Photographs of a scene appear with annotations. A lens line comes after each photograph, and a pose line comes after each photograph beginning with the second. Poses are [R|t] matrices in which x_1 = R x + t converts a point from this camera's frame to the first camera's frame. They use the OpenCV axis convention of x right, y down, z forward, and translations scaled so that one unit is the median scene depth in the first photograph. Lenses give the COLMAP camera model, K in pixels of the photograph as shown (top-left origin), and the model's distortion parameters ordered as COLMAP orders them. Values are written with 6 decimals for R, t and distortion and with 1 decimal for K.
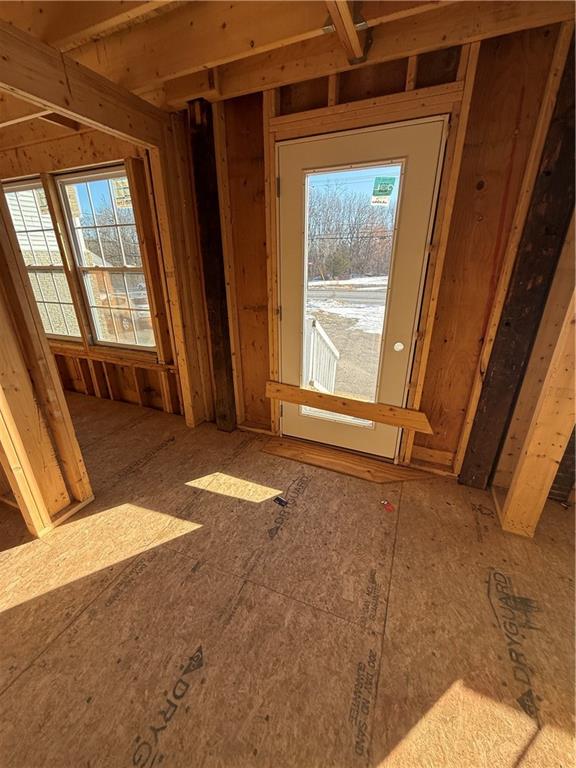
lens RADIAL K [[304.7, 0, 288.7], [0, 304.7, 383.0], [0, 0, 1]] dist [0.000781, 0.000104]
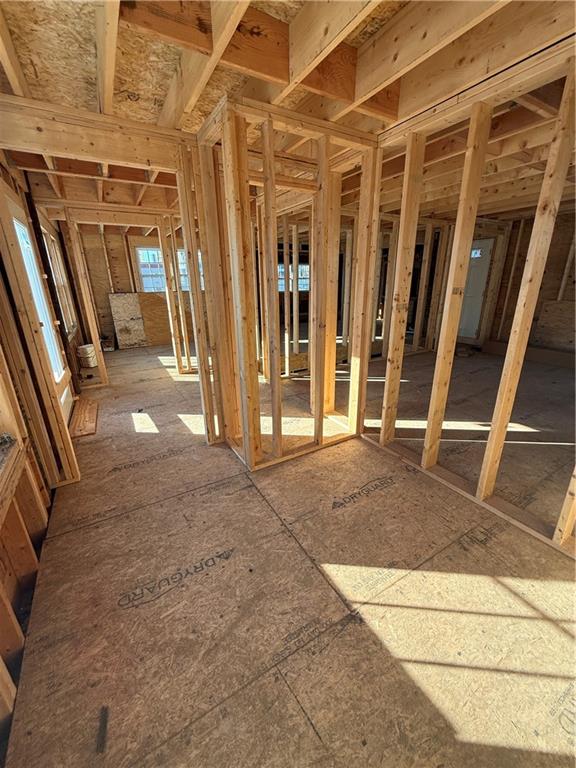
lens RADIAL K [[304.7, 0, 285.7], [0, 304.7, 382.7], [0, 0, 1]] dist [0.000781, 0.000104]
pose [[-0.801745, -0.175307, 0.571378, -1.824755], [0.237599, 0.783733, 0.573854, -0.608727], [-0.548409, 0.595843, -0.586701, 1.572190]]
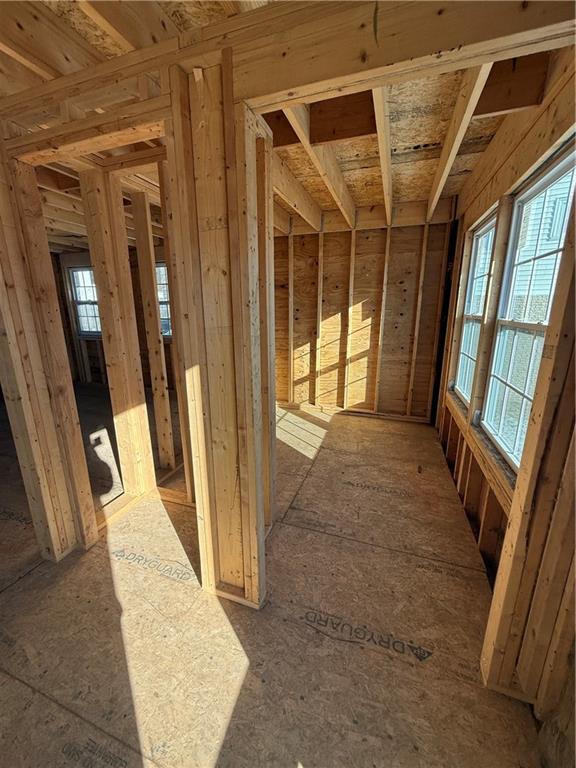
lens RADIAL K [[304.7, 0, 287.8], [0, 304.7, 382.0], [0, 0, 1]] dist [0.000781, 0.000104]
pose [[0.066146, 0.242577, -0.967875, -0.026007], [-0.366271, 0.908187, 0.202586, -0.350020], [0.928154, 0.341105, 0.148922, 0.809144]]
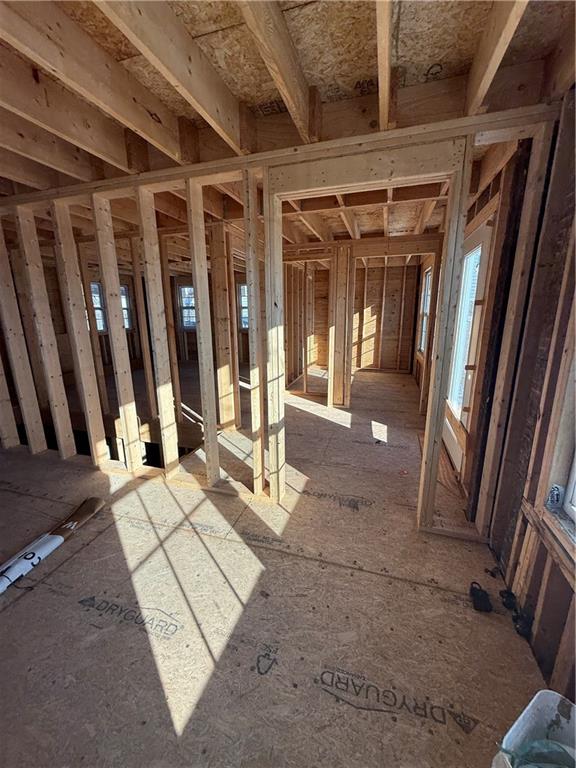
lens RADIAL K [[304.7, 0, 287.1], [0, 304.7, 380.8], [0, 0, 1]] dist [0.000781, 0.000104]
pose [[0.095101, 0.224742, -0.969766, 1.632072], [-0.359392, 0.916229, 0.177091, -0.058130], [0.928328, 0.331685, 0.167904, 0.104490]]
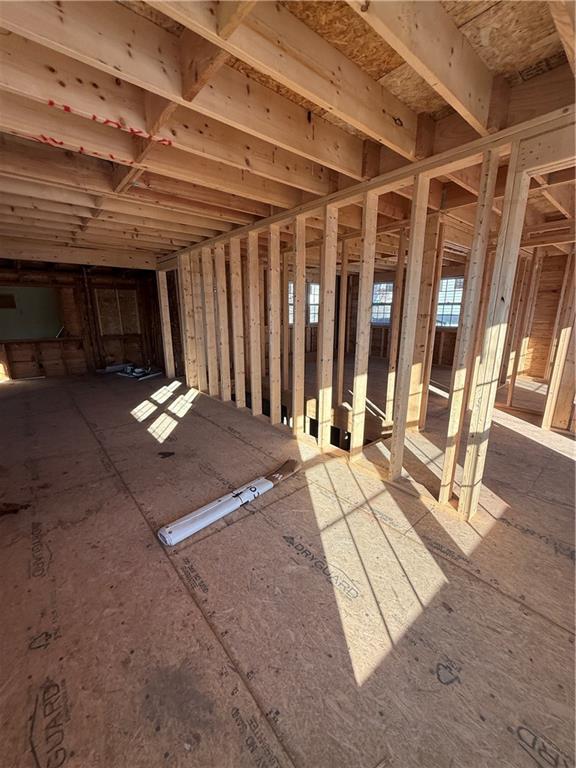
lens RADIAL K [[304.7, 0, 288.3], [0, 304.7, 381.0], [0, 0, 1]] dist [0.000781, 0.000104]
pose [[-0.449088, 0.209657, -0.868541, 1.696292], [-0.328442, 0.865284, 0.378695, -0.020072], [0.830931, 0.455332, -0.319728, 0.023363]]
